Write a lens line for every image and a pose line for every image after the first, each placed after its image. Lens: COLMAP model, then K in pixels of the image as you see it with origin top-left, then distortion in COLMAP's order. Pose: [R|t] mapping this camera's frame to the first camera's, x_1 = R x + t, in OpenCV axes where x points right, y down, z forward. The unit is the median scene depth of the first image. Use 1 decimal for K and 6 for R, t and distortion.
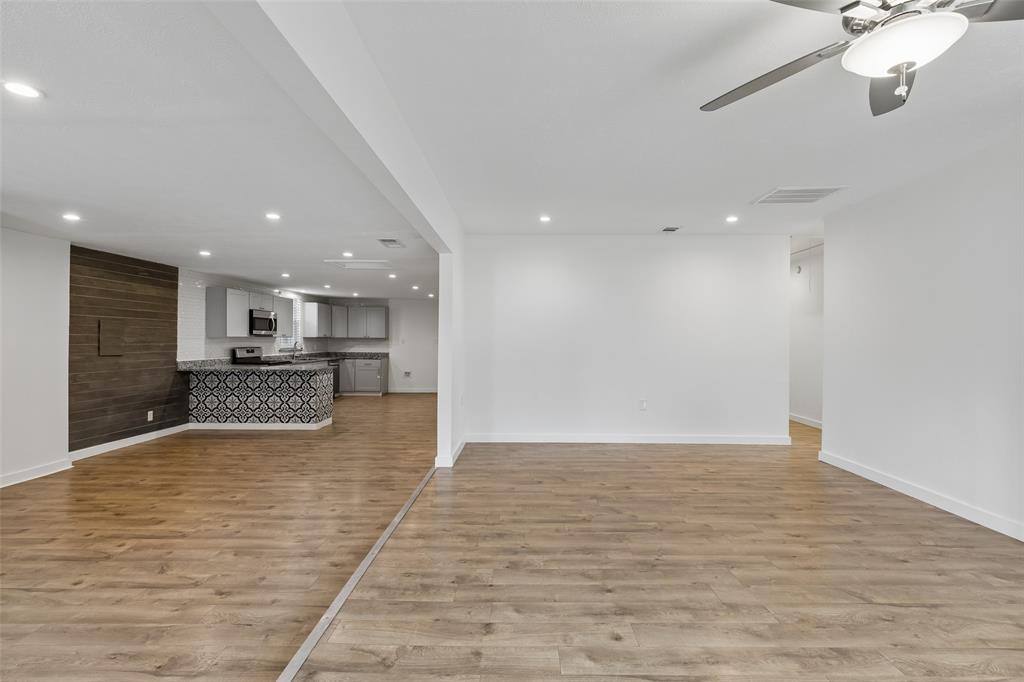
lens RADIAL K [[475.4, 0, 525.3], [0, 475.4, 339.4], [0, 0, 1]] dist [0.001122, 0.000235]
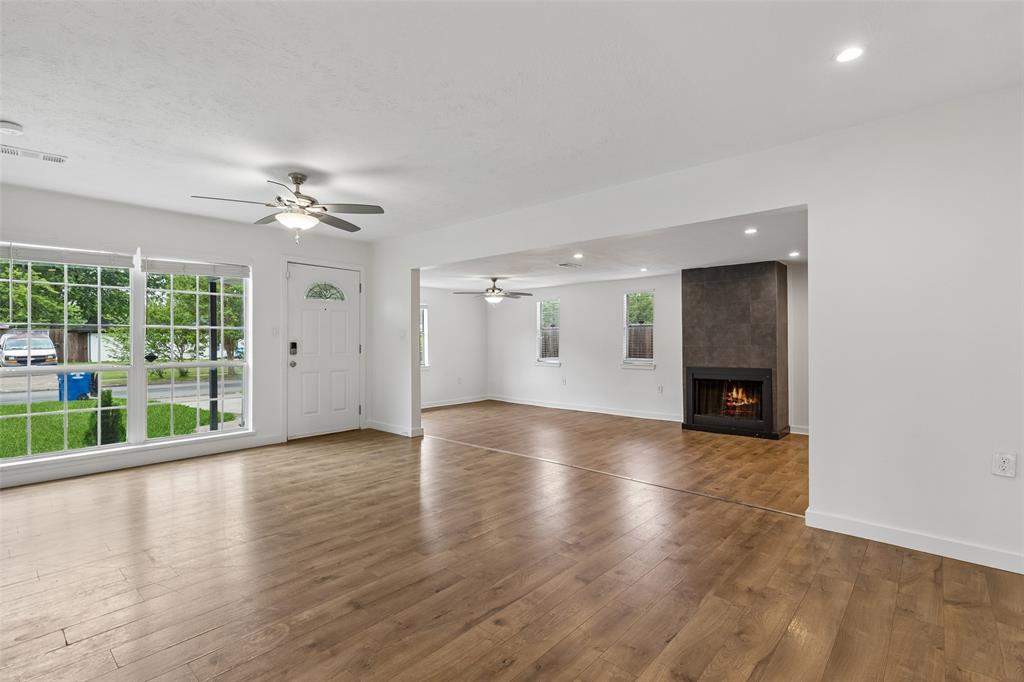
lens RADIAL K [[472.3, 0, 521.3], [0, 472.3, 342.2], [0, 0, 1]] dist [0.012321, -0.000680]
pose [[-0.656817, 0.000913, -0.754049, 1.005810], [0.002941, 0.999995, -0.001350, 0.014631], [0.754044, -0.003104, -0.656816, 1.869164]]
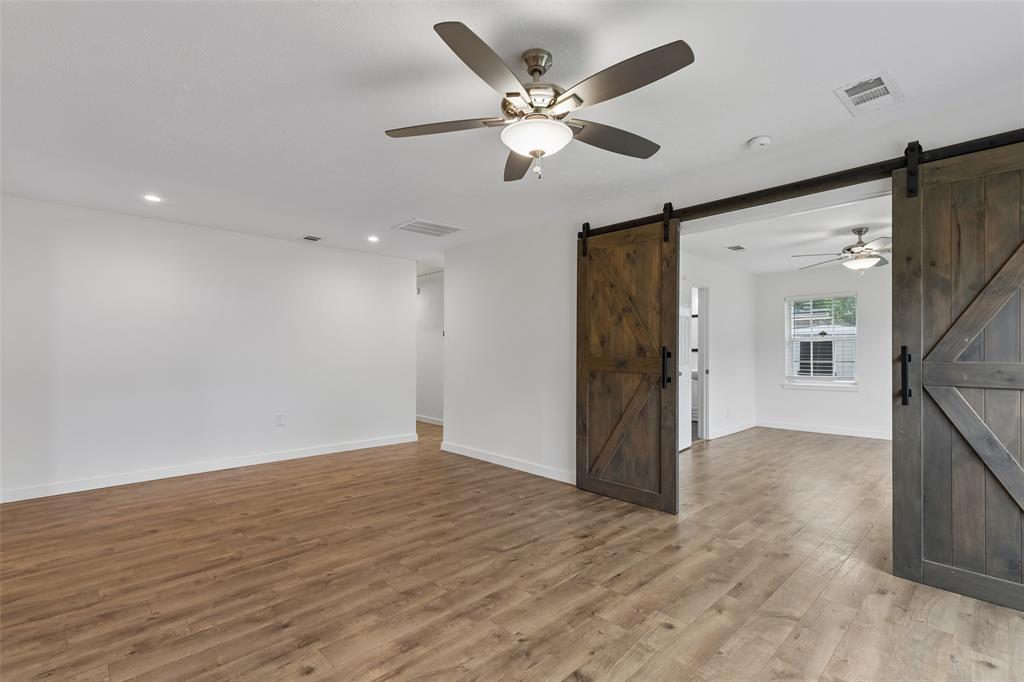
lens RADIAL K [[459.2, 0, 511.7], [0, 459.2, 348.7], [0, 0, 1]] dist [0.011941, -0.000936]
pose [[0.726778, 0.001601, 0.686871, -0.096765], [0.000695, 0.999995, -0.003066, -0.000381], [-0.686873, 0.002705, 0.726773, 0.045883]]
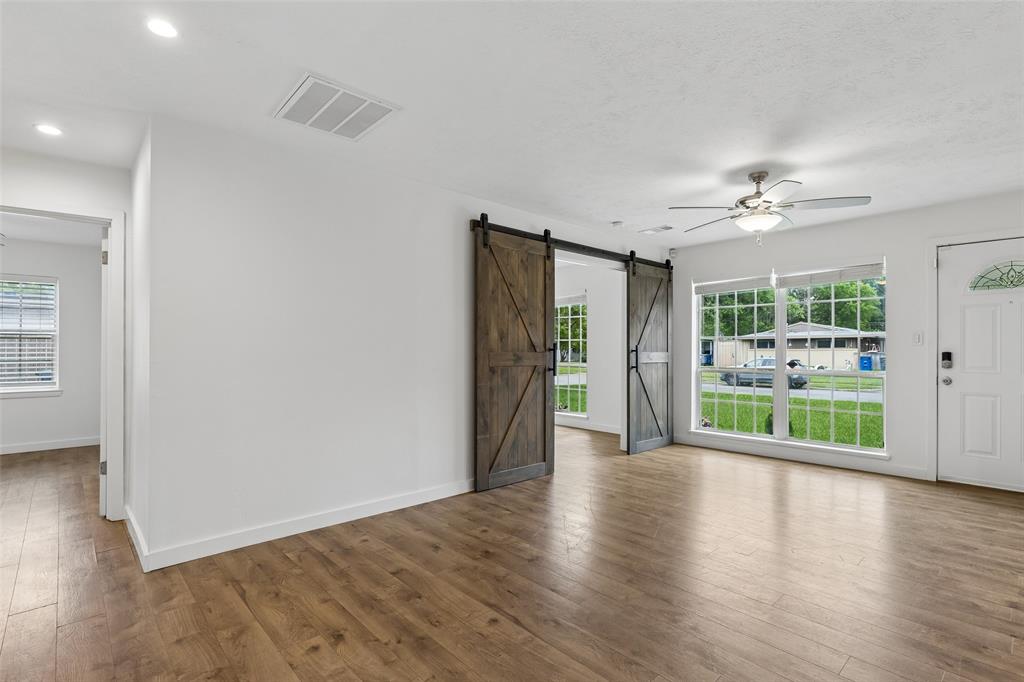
lens RADIAL K [[494.0, 0, 521.3], [0, 494.0, 348.4], [0, 0, 1]] dist [-0.000664, 0.000086]
pose [[-0.686130, -0.003737, 0.727469, -0.099363], [-0.007134, 0.999973, -0.001592, 0.010707], [-0.727444, -0.006282, -0.686138, 1.873394]]
